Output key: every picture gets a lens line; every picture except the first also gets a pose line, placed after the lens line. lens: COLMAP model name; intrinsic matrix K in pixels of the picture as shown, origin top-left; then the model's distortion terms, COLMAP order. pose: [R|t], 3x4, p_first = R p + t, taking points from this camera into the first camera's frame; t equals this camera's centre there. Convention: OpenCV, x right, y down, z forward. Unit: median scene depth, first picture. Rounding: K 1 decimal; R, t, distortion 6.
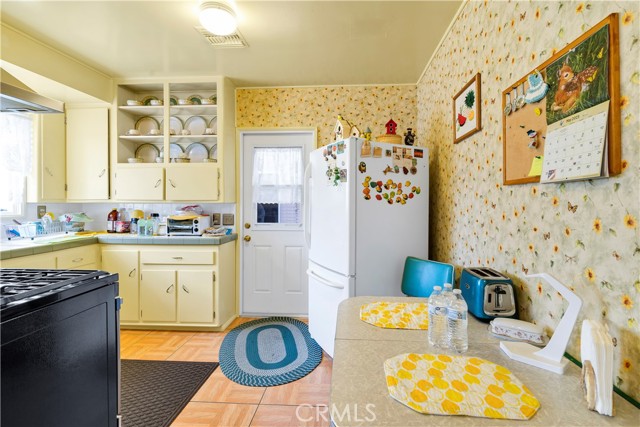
lens RADIAL K [[299.1, 0, 336.7], [0, 299.1, 204.2], [0, 0, 1]] dist [0.001973, -0.000822]
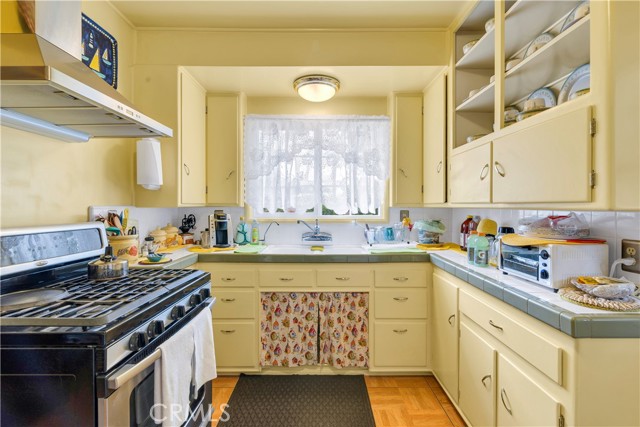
lens RADIAL K [[299.1, 0, 318.7], [0, 299.1, 205.9], [0, 0, 1]] dist [0.001973, -0.000822]
pose [[0.026203, -0.000373, -0.999657, -0.083391], [-0.008665, 0.999962, -0.000600, -0.007592], [0.999619, 0.008678, 0.026199, 0.870418]]
